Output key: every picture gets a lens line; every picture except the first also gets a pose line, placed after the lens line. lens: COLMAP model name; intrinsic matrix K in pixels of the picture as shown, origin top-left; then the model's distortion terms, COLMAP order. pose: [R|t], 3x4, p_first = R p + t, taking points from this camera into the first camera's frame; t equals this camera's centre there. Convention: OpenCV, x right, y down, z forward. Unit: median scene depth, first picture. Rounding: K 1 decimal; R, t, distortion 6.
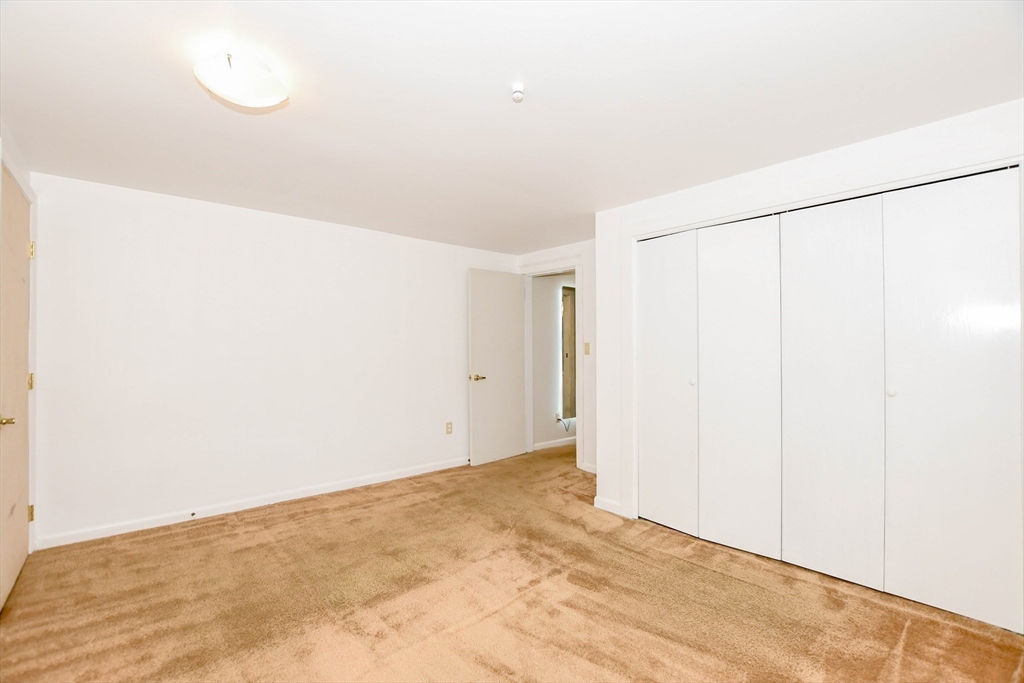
lens RADIAL K [[451.3, 0, 508.1], [0, 451.3, 343.7], [0, 0, 1]] dist [-0.035415, 0.006100]
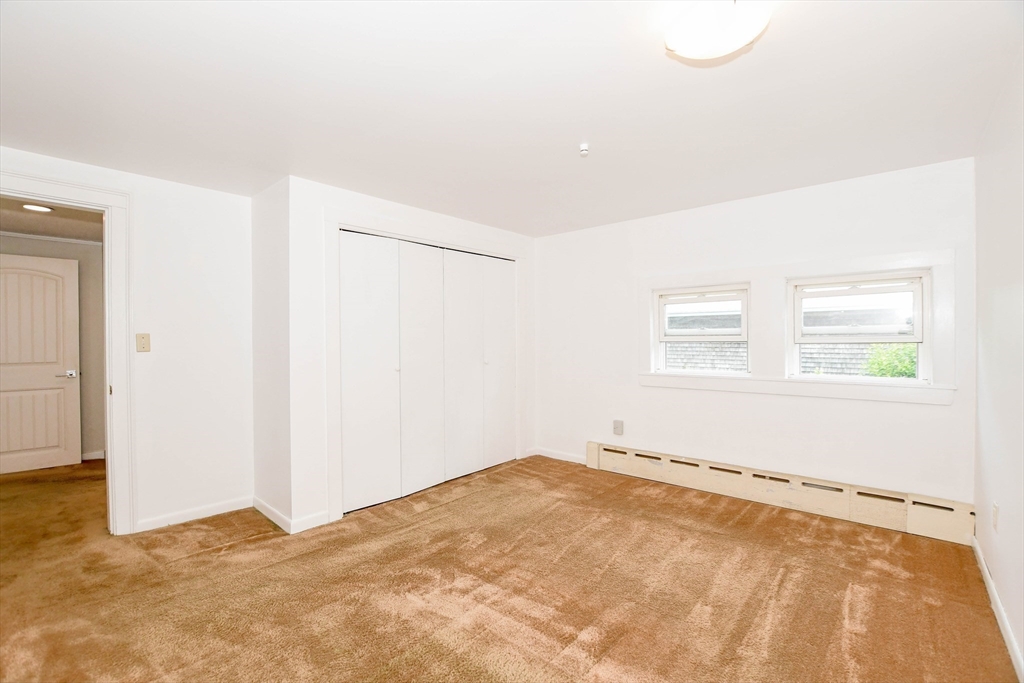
lens RADIAL K [[451.3, 0, 508.1], [0, 451.3, 343.7], [0, 0, 1]] dist [-0.035415, 0.006100]
pose [[-0.128634, -0.010550, 0.991636, -0.740582], [-0.002050, 0.999944, 0.010372, 0.006080], [-0.991690, -0.000698, -0.128649, 0.797784]]
